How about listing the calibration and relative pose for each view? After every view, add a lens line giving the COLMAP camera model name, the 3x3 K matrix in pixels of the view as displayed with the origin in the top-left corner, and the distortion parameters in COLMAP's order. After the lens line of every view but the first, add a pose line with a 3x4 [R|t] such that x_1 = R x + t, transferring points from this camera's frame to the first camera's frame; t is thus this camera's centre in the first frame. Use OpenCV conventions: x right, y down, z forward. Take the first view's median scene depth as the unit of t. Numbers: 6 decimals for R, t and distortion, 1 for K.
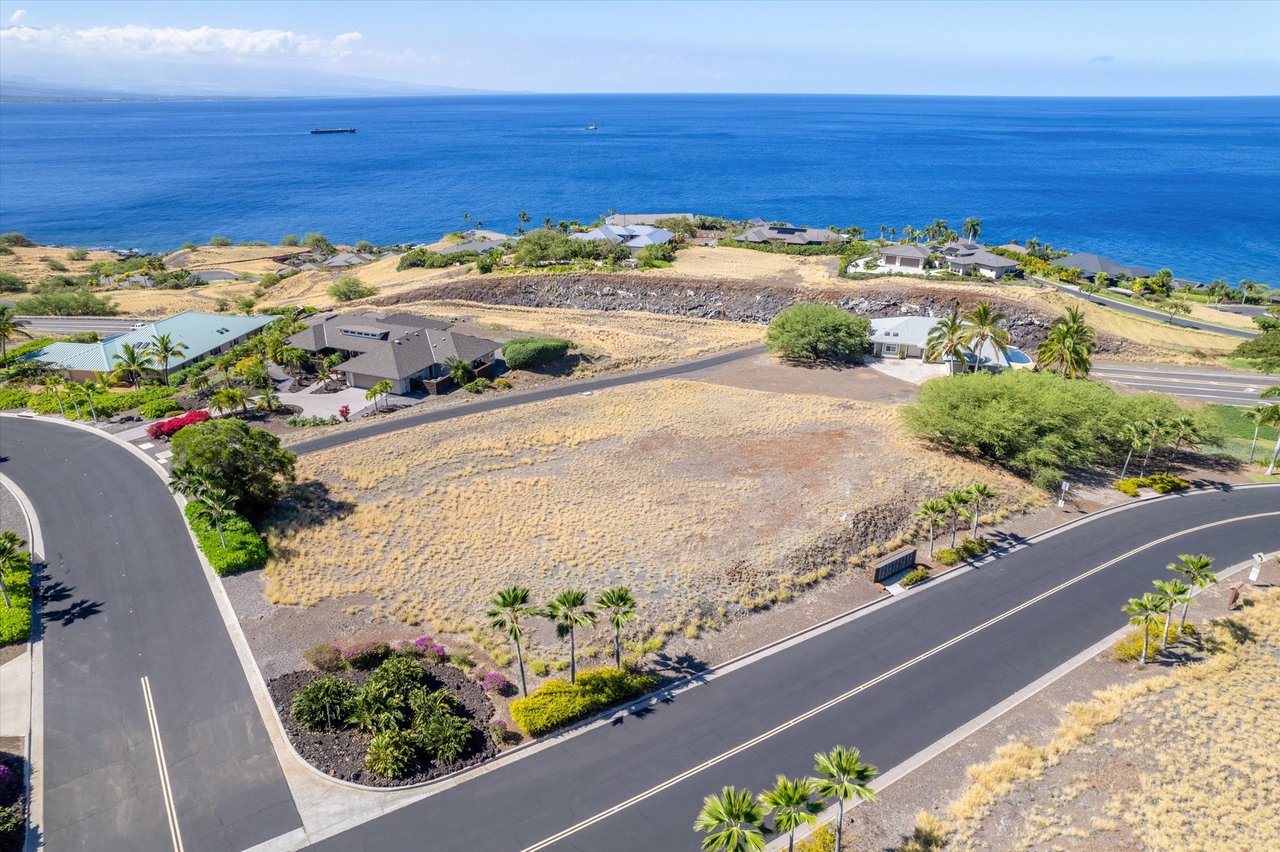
lens RADIAL K [[822.6, 0, 639.3], [0, 822.6, 425.2], [0, 0, 1]] dist [-0.073283, 0.061161]
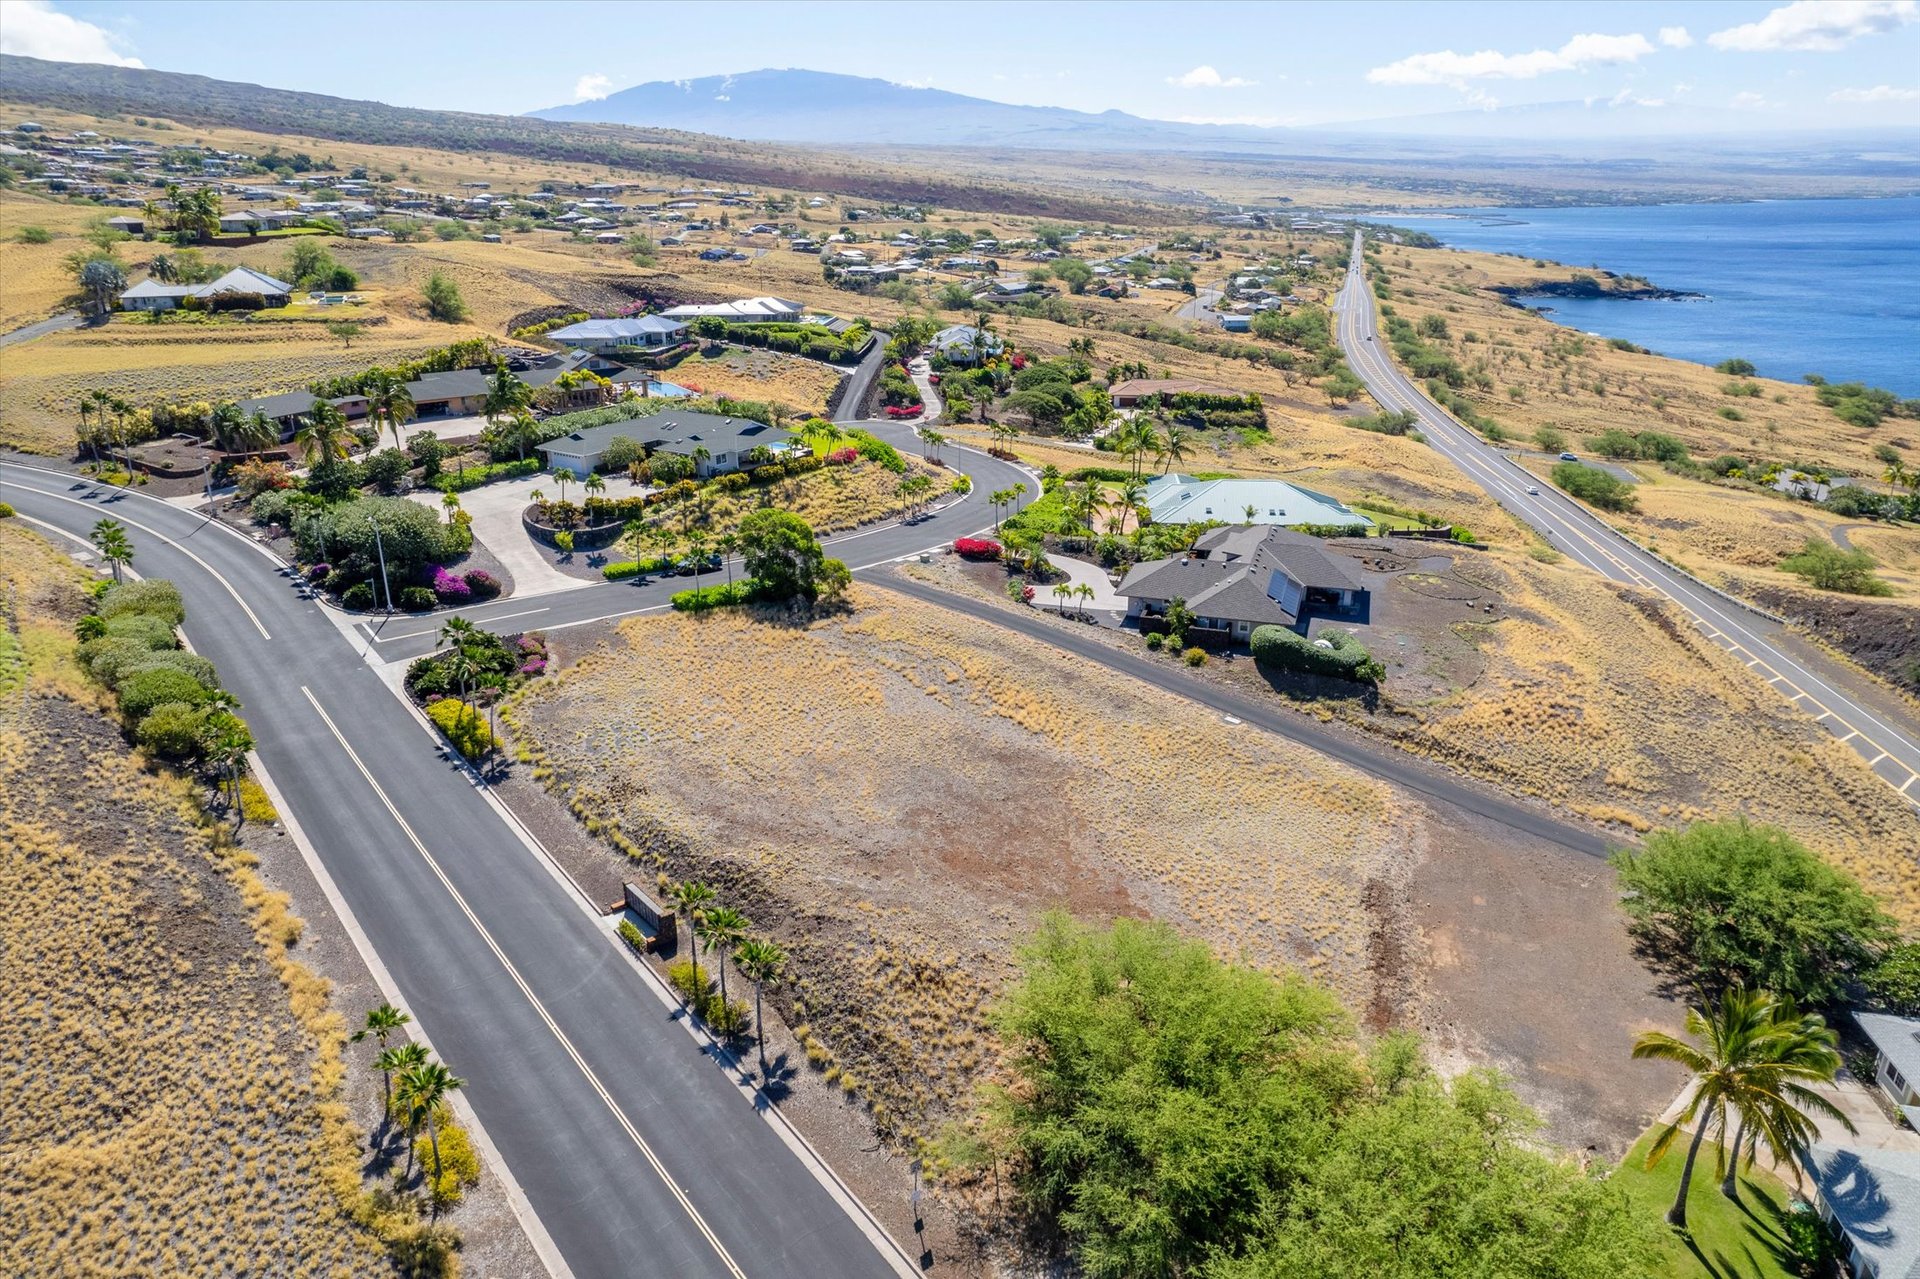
lens RADIAL K [[1233.9, 0, 955.3], [0, 1233.9, 631.5], [0, 0, 1]] dist [-0.073283, 0.061161]
pose [[0.082701, 0.342323, -0.935936, 1.002419], [-0.372423, 0.881726, 0.289588, -0.374655], [0.924371, 0.324615, 0.200409, 0.730202]]
